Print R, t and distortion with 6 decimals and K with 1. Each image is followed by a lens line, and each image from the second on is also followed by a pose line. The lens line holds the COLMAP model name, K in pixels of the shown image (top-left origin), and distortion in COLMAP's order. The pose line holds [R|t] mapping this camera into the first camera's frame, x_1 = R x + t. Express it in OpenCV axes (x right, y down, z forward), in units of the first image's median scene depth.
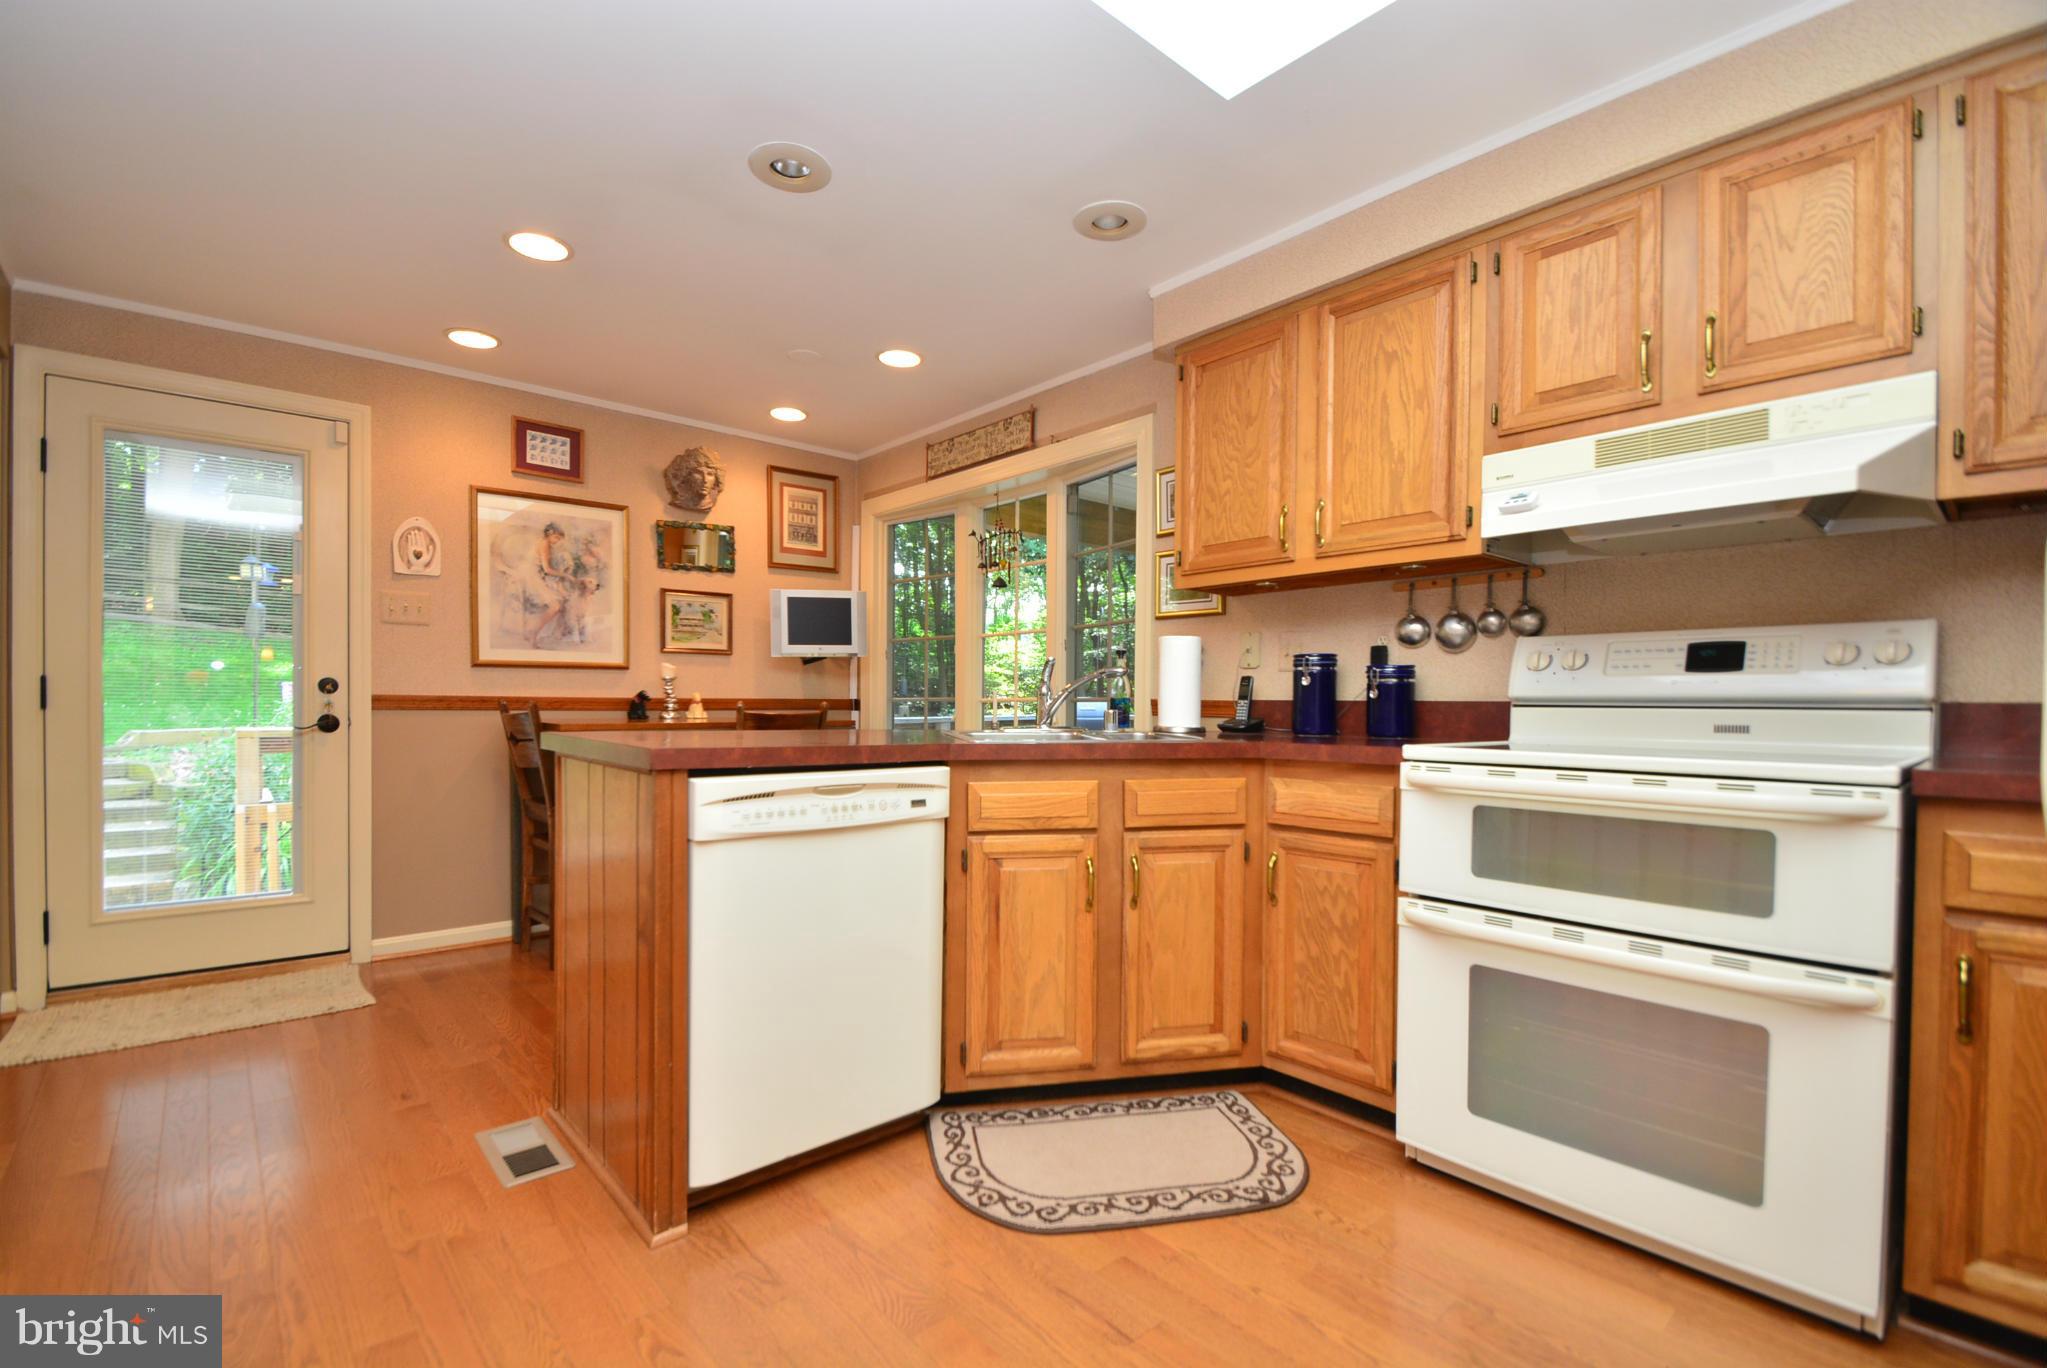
lens RADIAL K [[901.6, 0, 993.0], [0, 901.6, 714.6], [0, 0, 1]] dist [-0.000654, -0.002627]
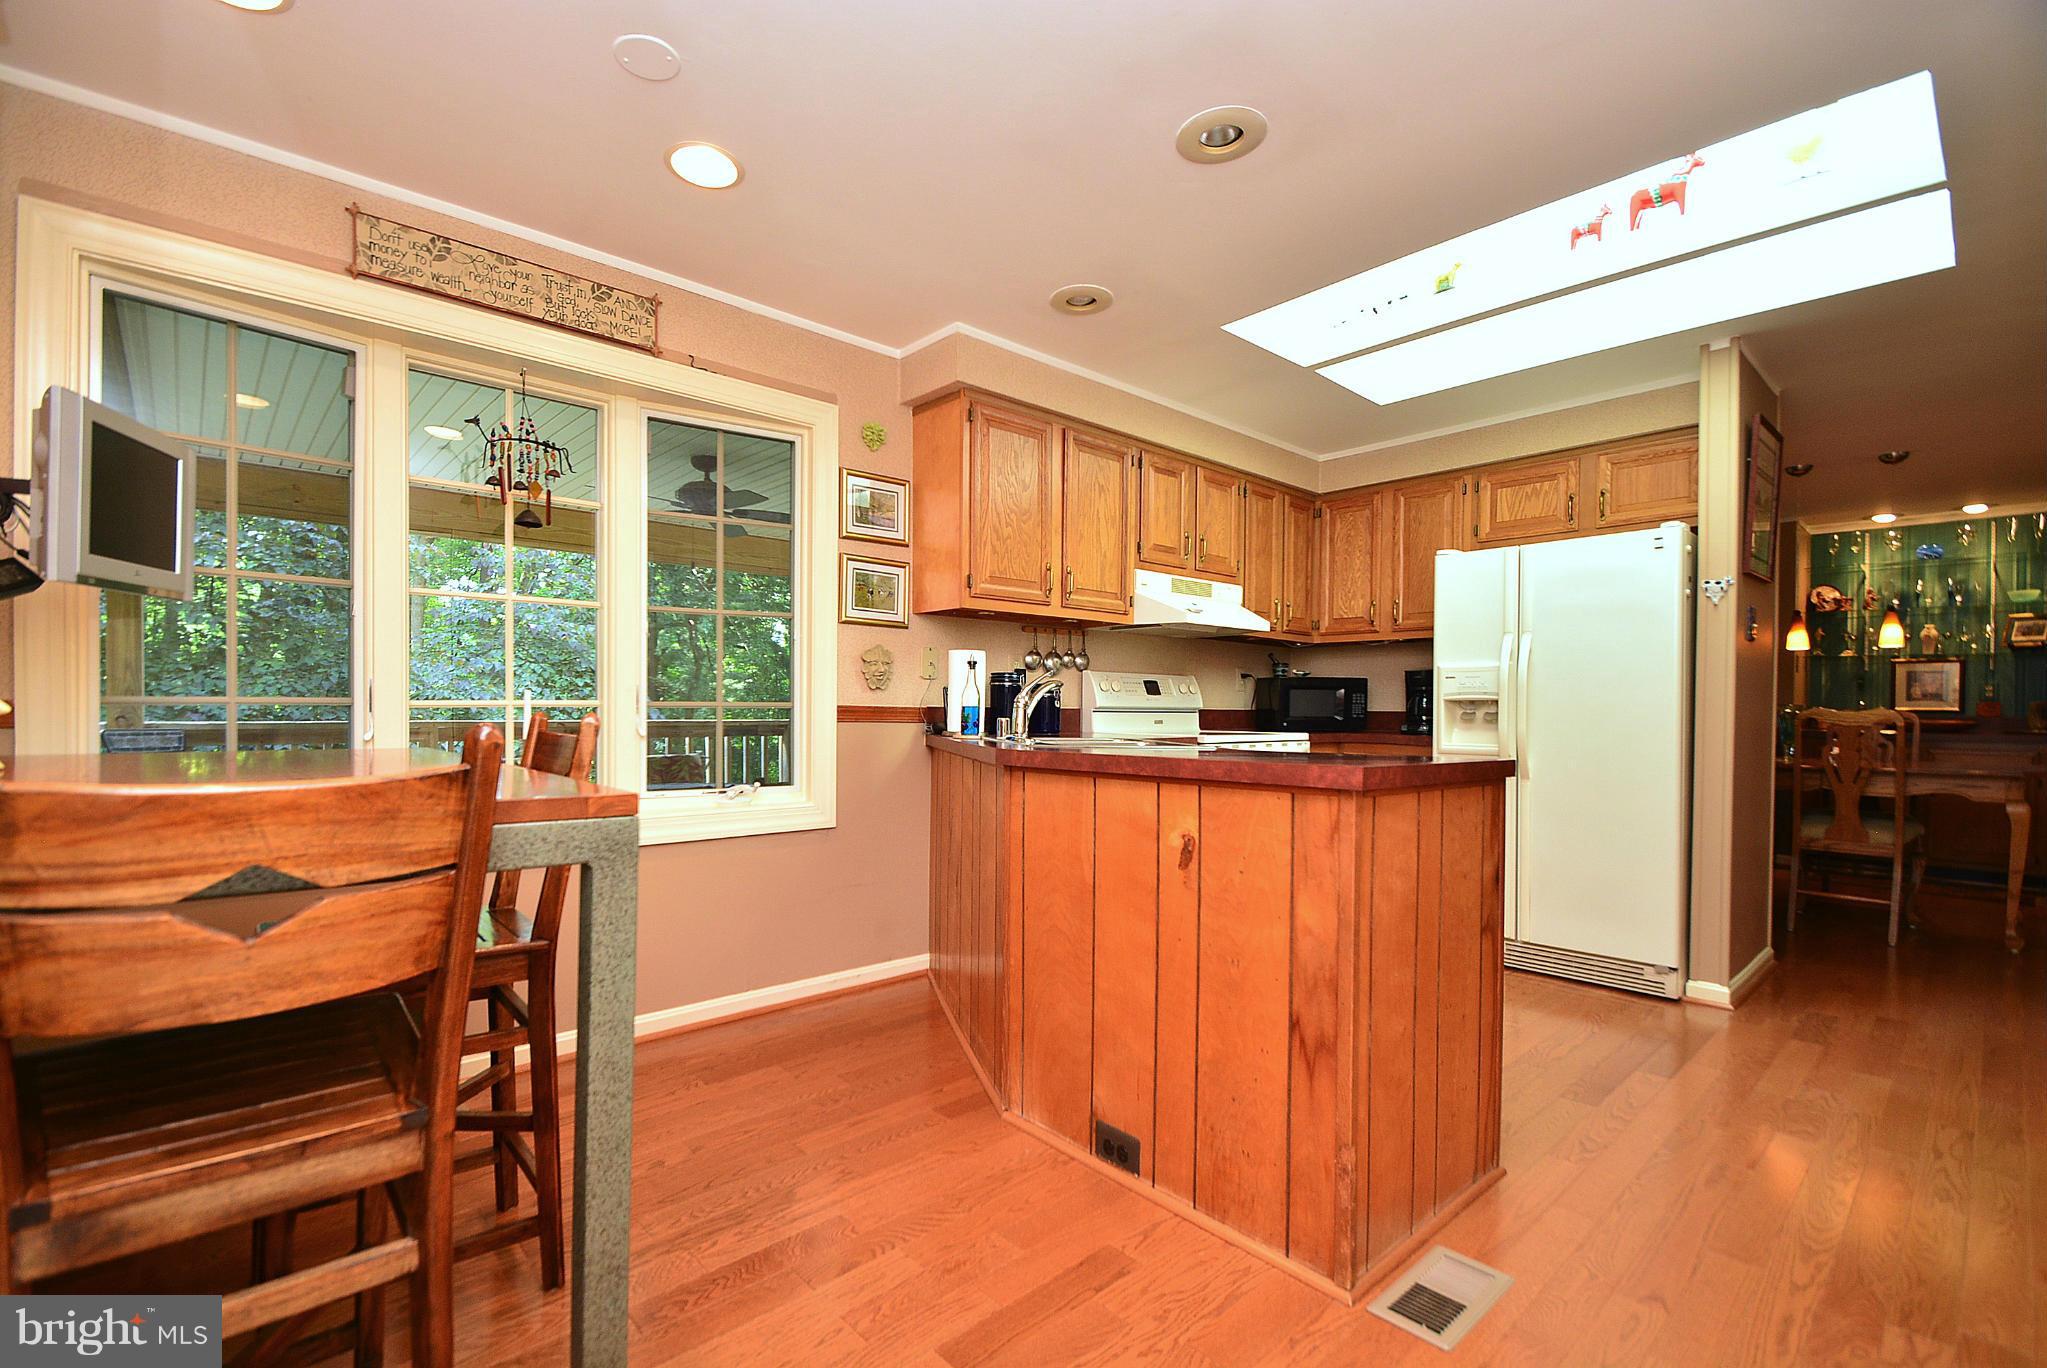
lens RADIAL K [[901.6, 0, 1015.9], [0, 901.6, 700.9], [0, 0, 1]] dist [-0.000654, -0.002627]
pose [[-0.029215, 0.002771, 0.999569, -0.691910], [0.007262, 0.999970, -0.002559, -0.017130], [-0.999547, 0.007184, -0.029234, 0.749026]]
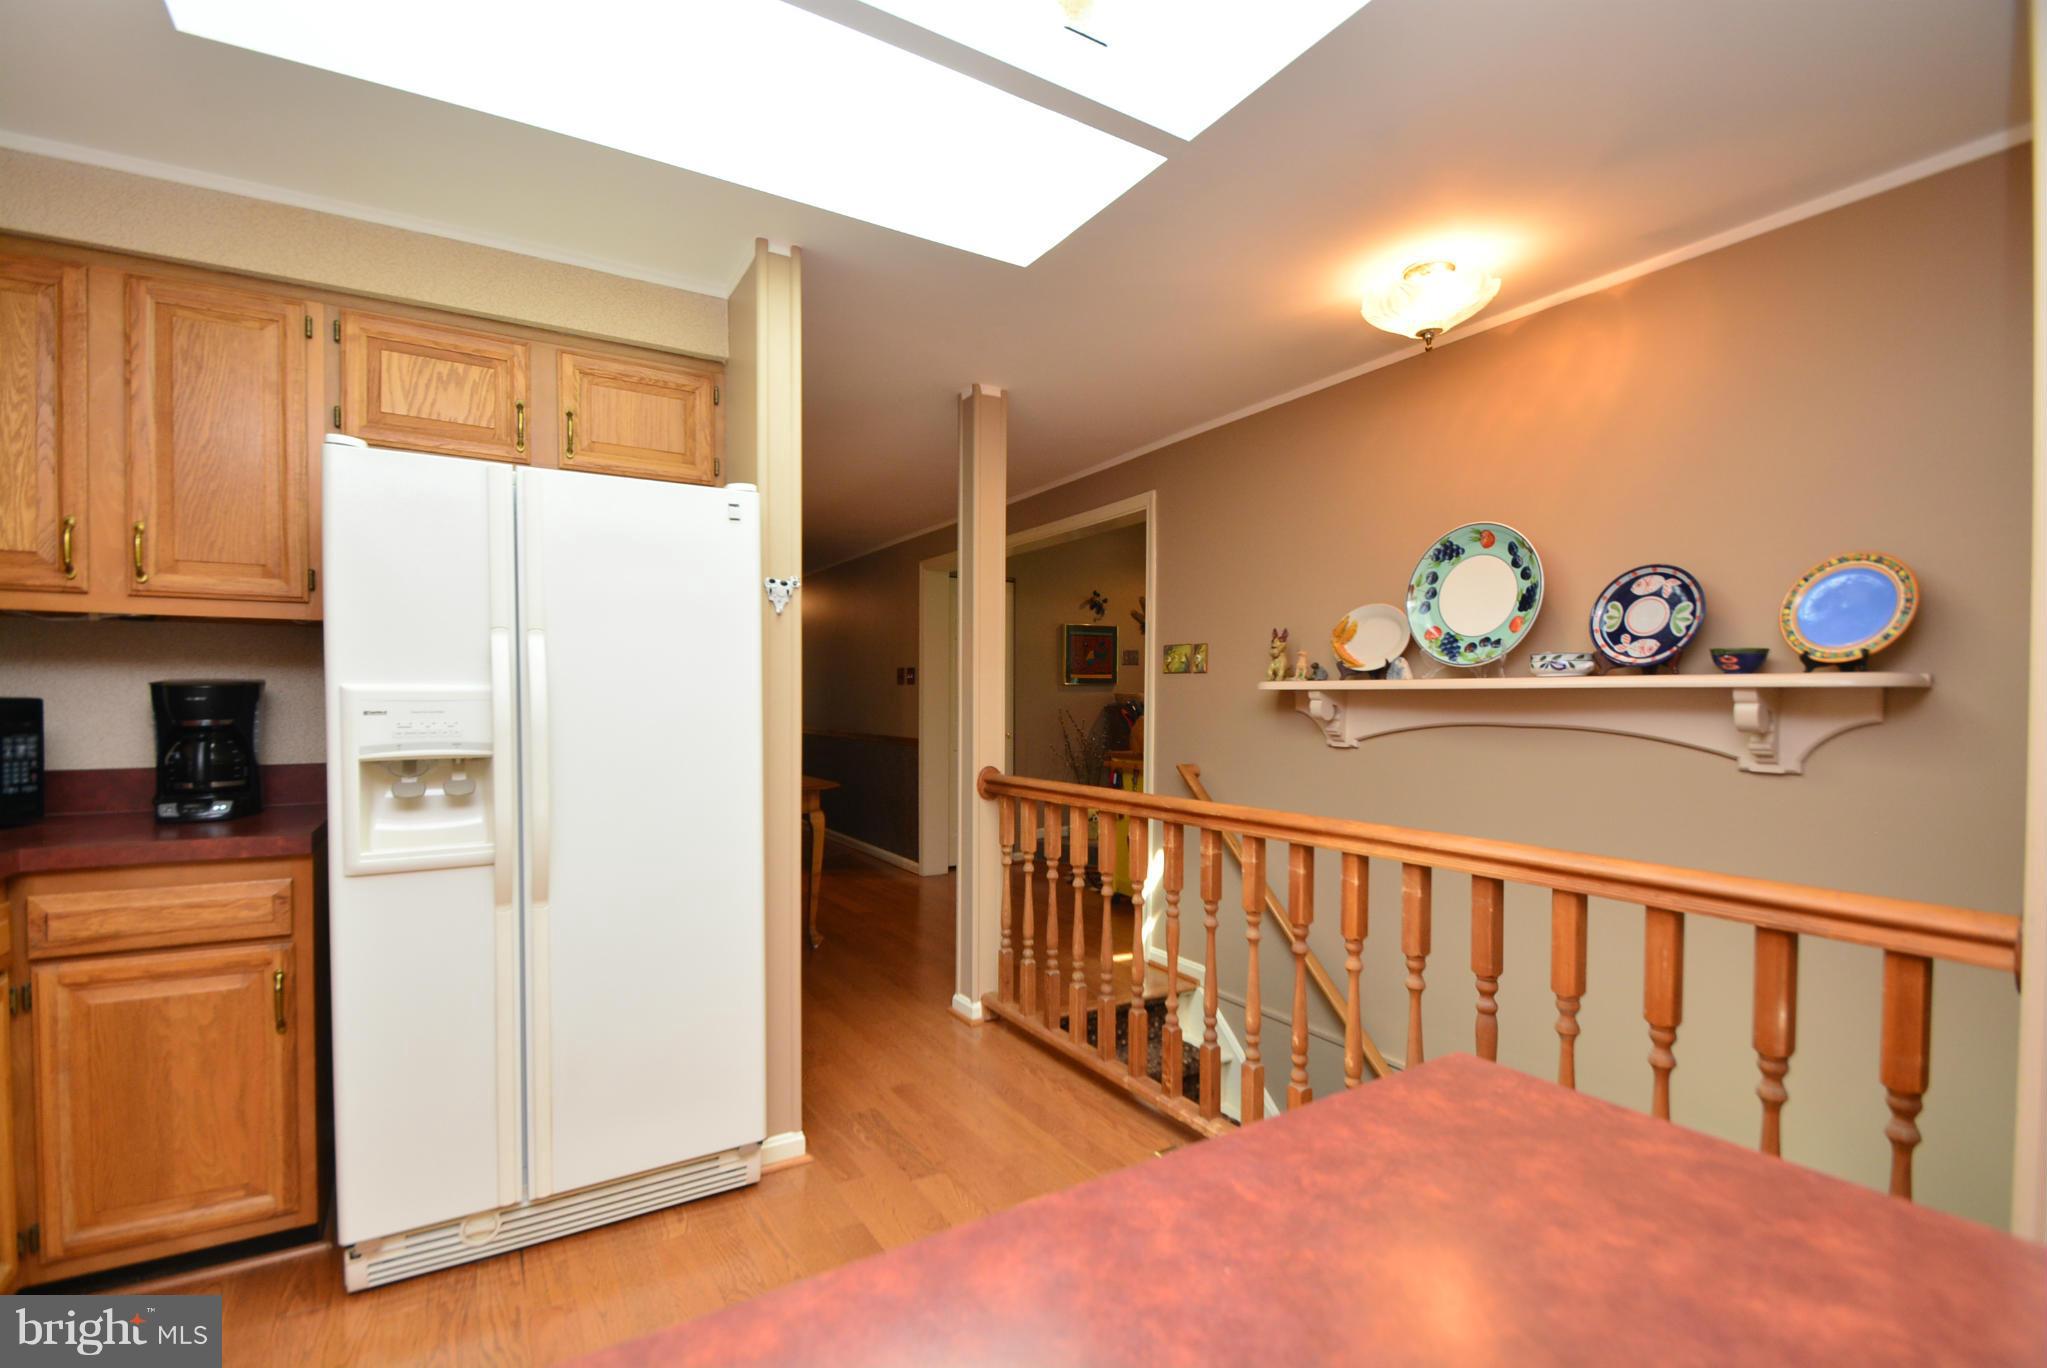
lens RADIAL K [[901.6, 0, 980.8], [0, 901.6, 712.9], [0, 0, 1]] dist [-0.000654, -0.002627]
pose [[-0.982324, -0.011860, 0.186812, -0.079428], [-0.004812, 0.999261, 0.038136, -0.063878], [-0.187126, 0.036563, -0.981655, 0.635322]]
